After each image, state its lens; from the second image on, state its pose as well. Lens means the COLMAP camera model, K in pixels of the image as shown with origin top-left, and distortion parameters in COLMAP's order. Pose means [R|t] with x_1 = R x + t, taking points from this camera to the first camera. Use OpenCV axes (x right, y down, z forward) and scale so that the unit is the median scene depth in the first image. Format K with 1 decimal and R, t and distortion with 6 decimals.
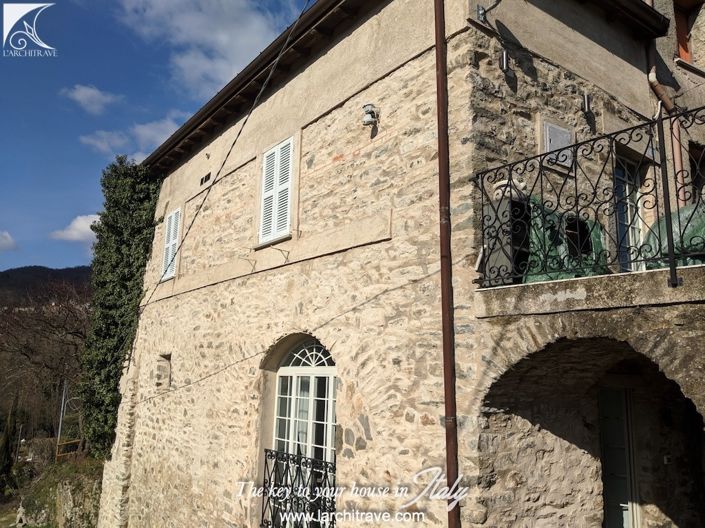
lens RADIAL K [[561.5, 0, 352.5], [0, 561.5, 264.0], [0, 0, 1]] dist [0.059993, -0.084527]
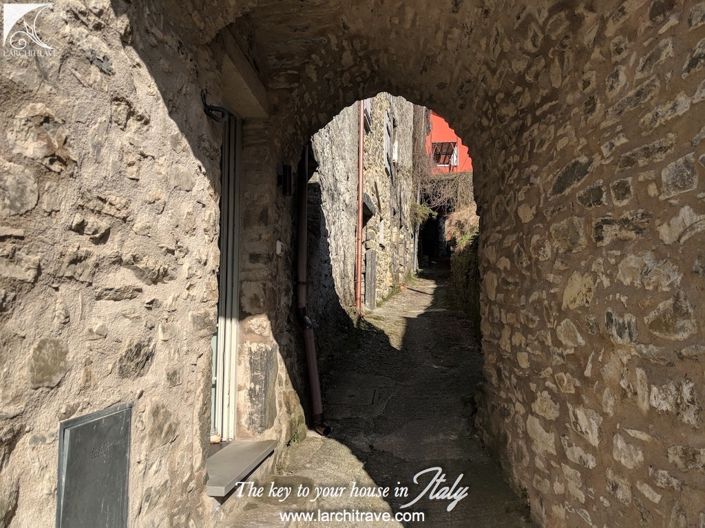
lens RADIAL K [[561.5, 0, 352.5], [0, 561.5, 264.0], [0, 0, 1]] dist [0.059993, -0.084527]
pose [[0.609455, 0.051517, 0.791145, 0.139732], [-0.140924, 0.989035, 0.044157, 0.335410], [-0.780195, -0.138403, 0.610033, 0.595230]]
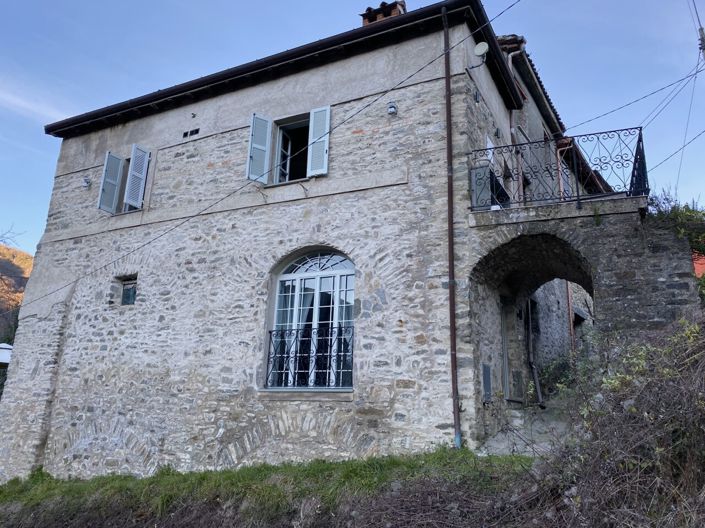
lens RADIAL K [[545.4, 0, 352.5], [0, 545.4, 264.0], [0, 0, 1]] dist [0.048279, -0.002579]
pose [[0.885569, 0.137680, 0.443635, -0.732468], [-0.099900, 0.989166, -0.107565, 0.367361], [-0.453639, 0.050937, 0.889729, -0.319416]]
